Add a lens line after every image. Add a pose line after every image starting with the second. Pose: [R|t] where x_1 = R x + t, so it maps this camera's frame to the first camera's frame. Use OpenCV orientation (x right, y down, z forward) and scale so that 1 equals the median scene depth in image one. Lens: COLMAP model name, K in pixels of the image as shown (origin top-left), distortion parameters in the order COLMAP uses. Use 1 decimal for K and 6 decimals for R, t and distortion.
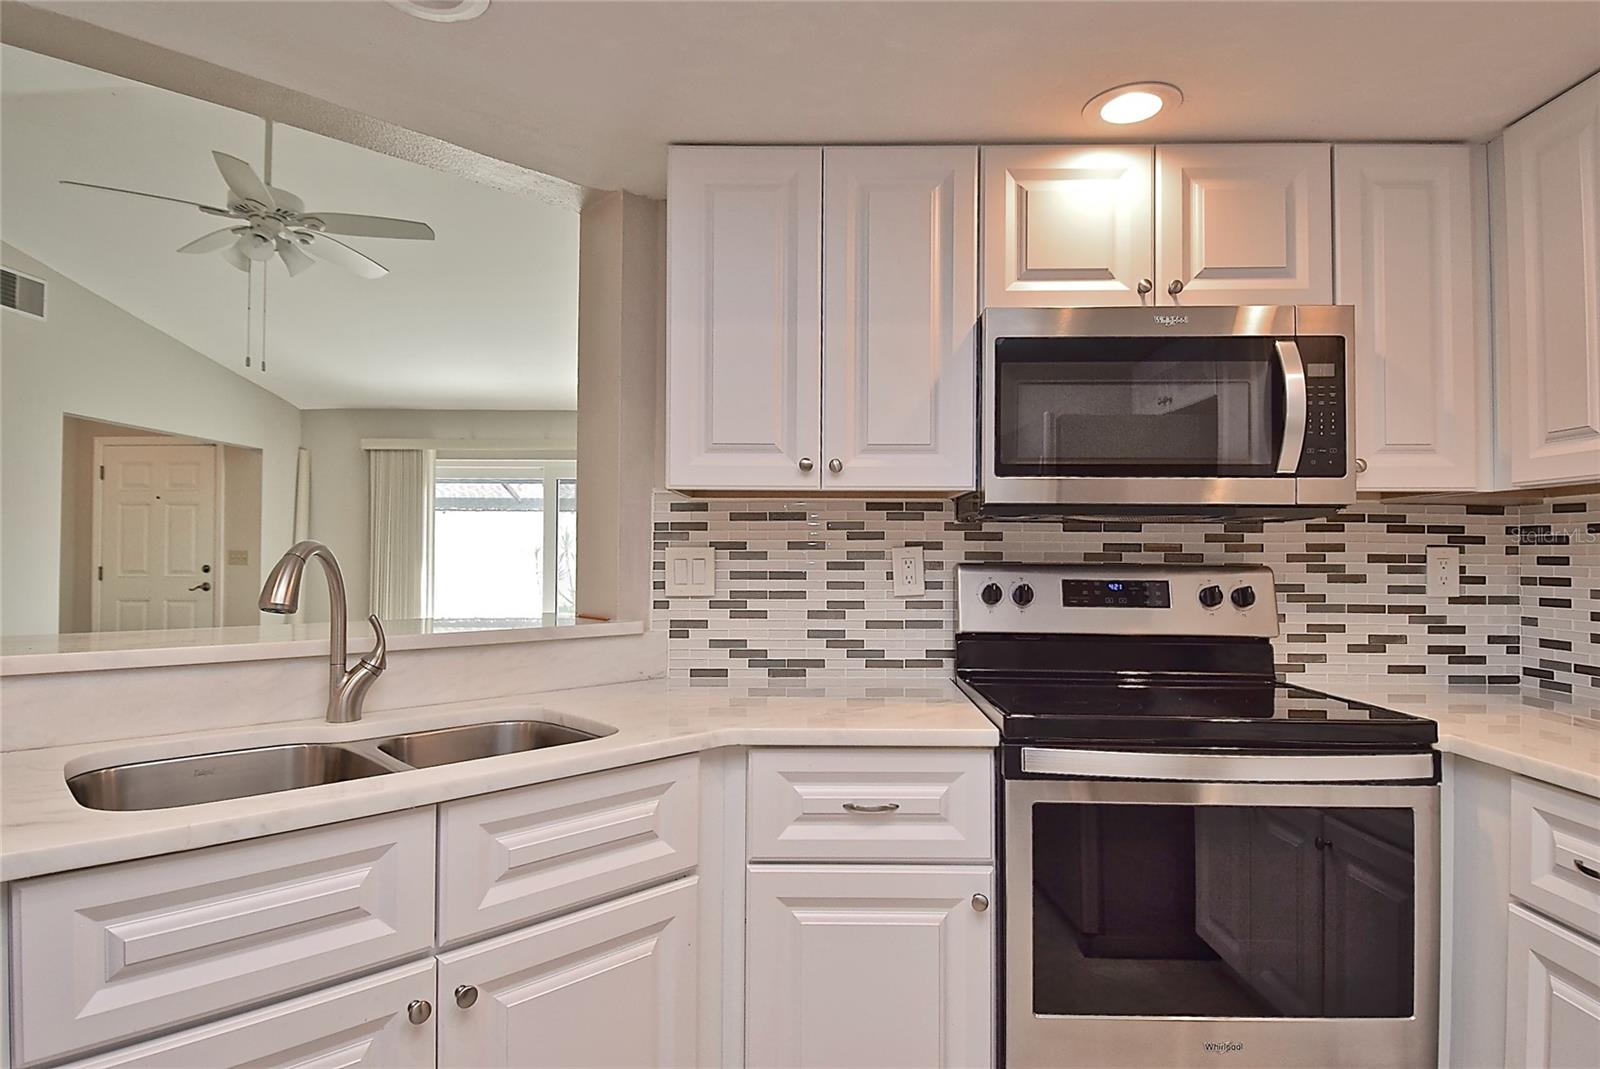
lens RADIAL K [[861.2, 0, 791.2], [0, 861.2, 535.6], [0, 0, 1]] dist [0.026768, -0.039335]
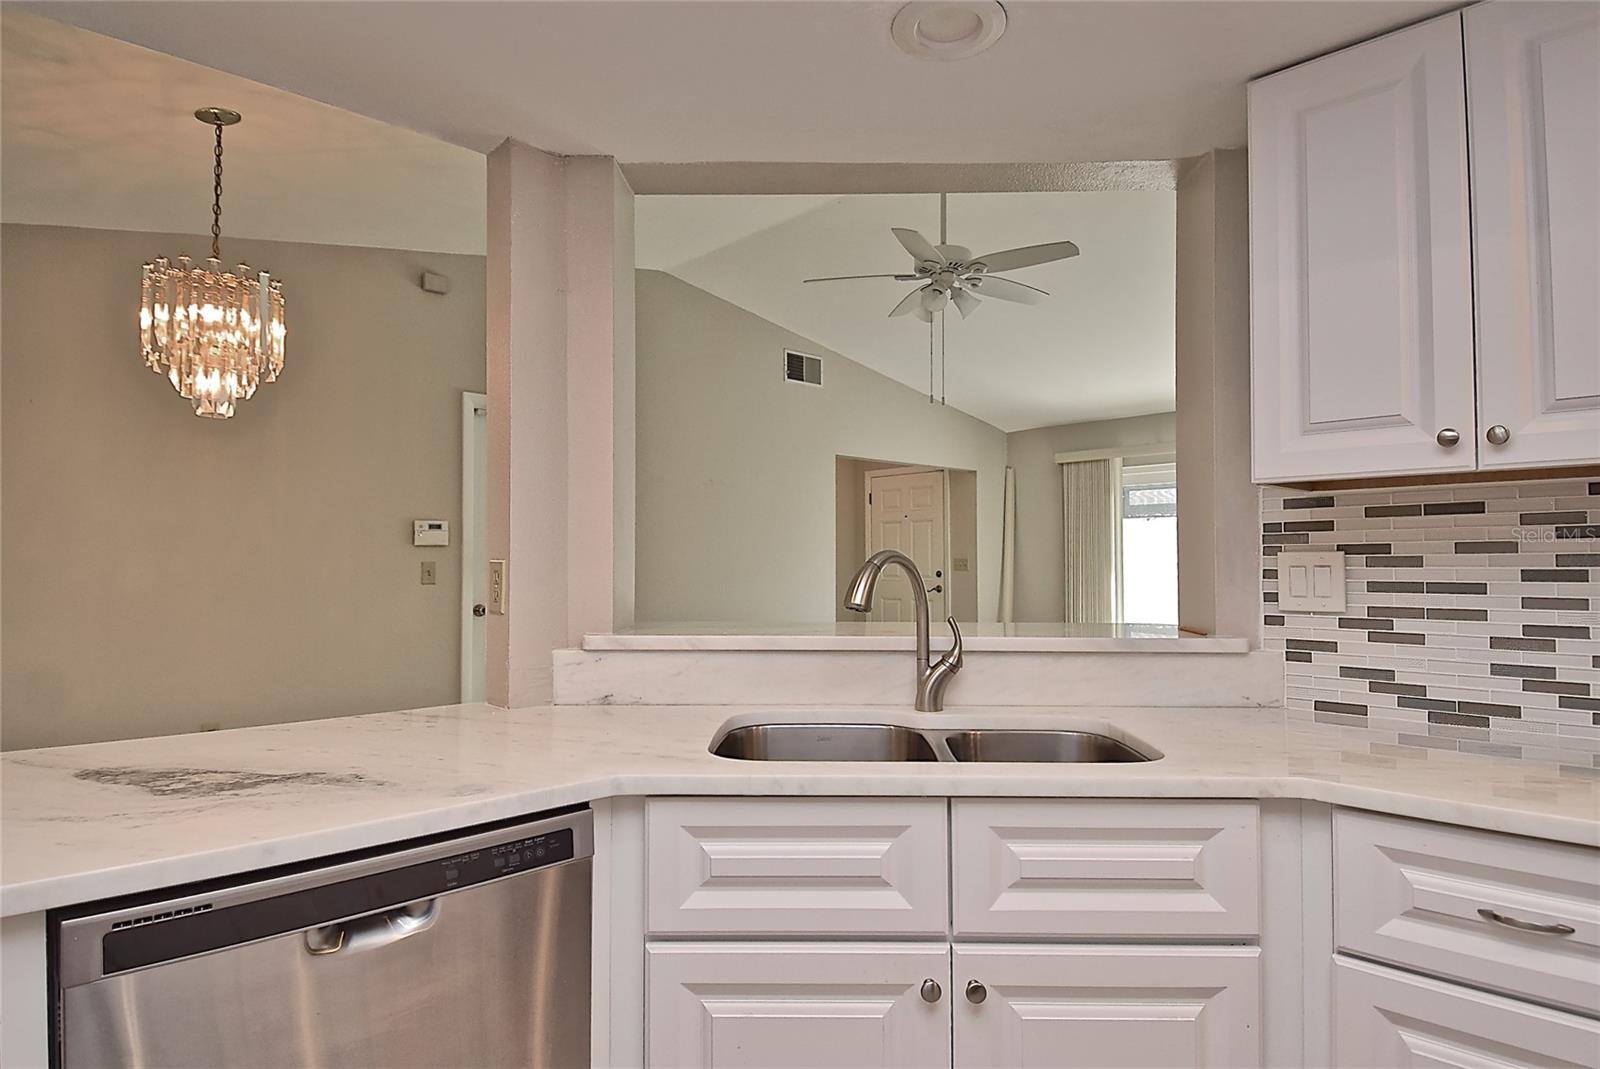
lens RADIAL K [[861.2, 0, 811.2], [0, 861.2, 538.5], [0, 0, 1]] dist [0.026768, -0.039335]
pose [[0.708652, -0.022220, -0.705208, 0.130412], [0.018999, 0.999742, -0.012409, 0.002027], [0.705302, -0.004605, 0.708892, 0.079843]]
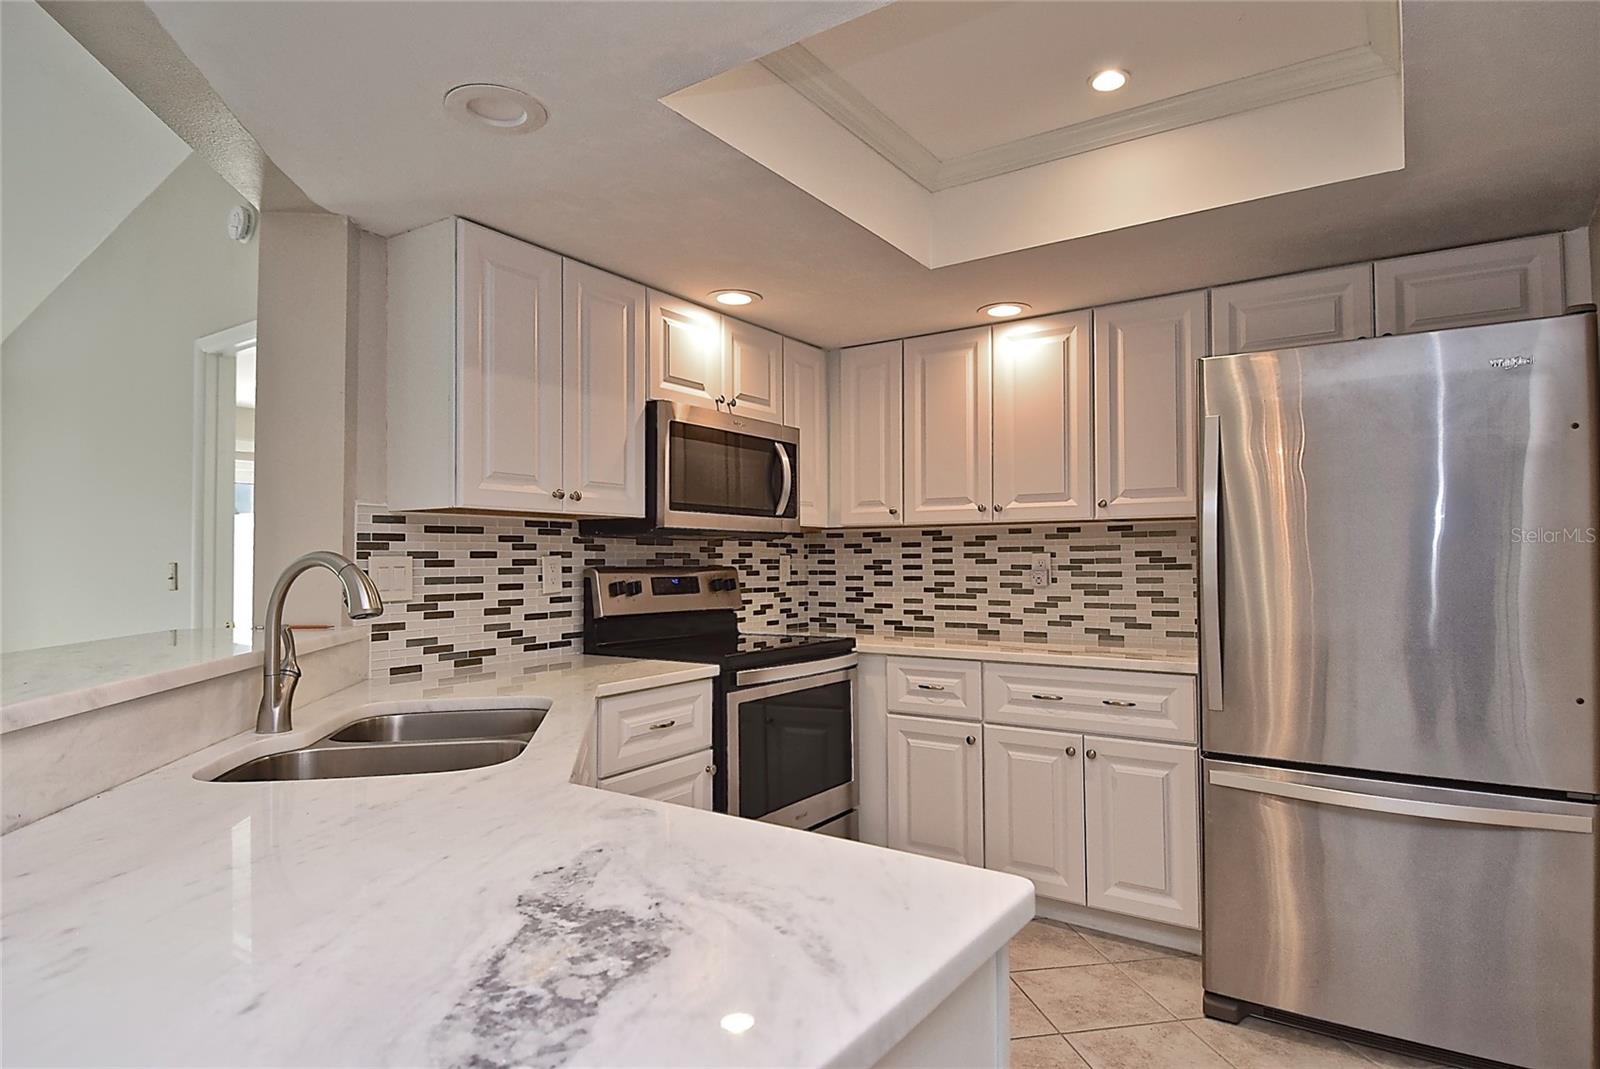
lens RADIAL K [[861.2, 0, 807.4], [0, 861.2, 536.1], [0, 0, 1]] dist [0.026768, -0.039335]
pose [[0.540848, 0.016869, 0.840951, -0.769387], [-0.011422, 0.999854, -0.012711, -0.004579], [-0.841043, -0.002731, 0.540961, -0.036347]]
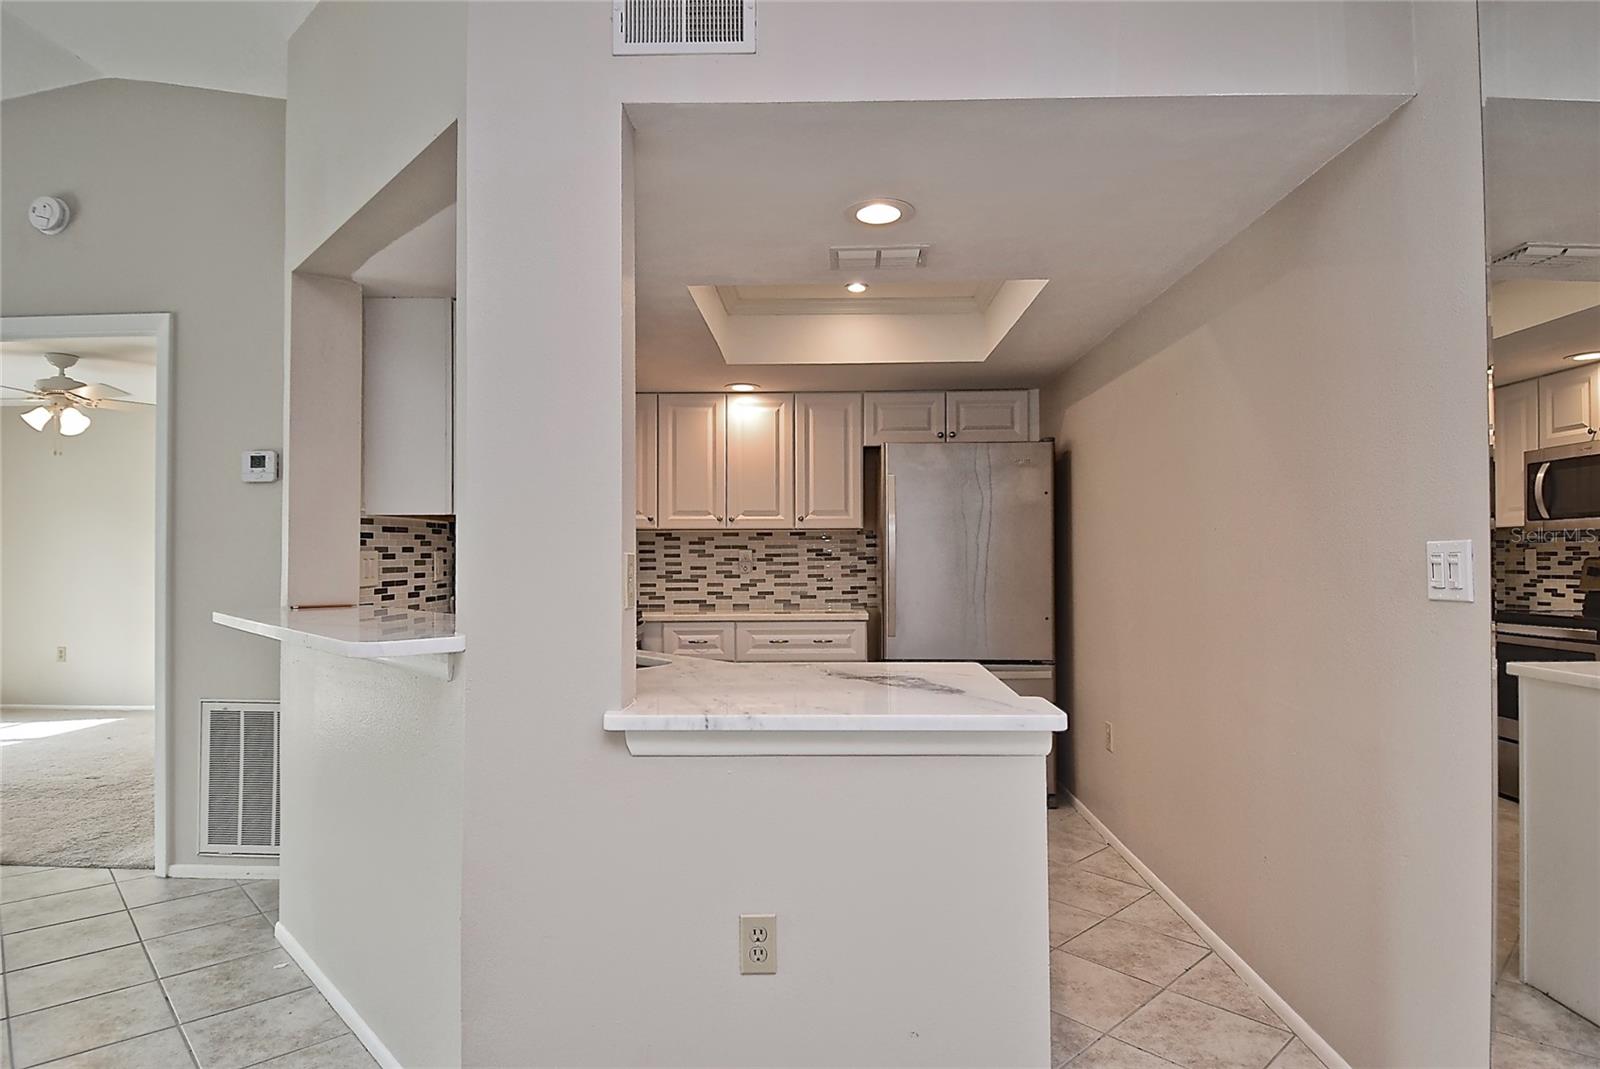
lens RADIAL K [[861.2, 0, 798.0], [0, 861.2, 538.1], [0, 0, 1]] dist [0.026768, -0.039335]
pose [[0.006061, 0.014750, 0.999873, -1.529489], [-0.016788, 0.999752, -0.014647, 0.001882], [-0.999841, -0.016697, 0.006307, 0.310018]]
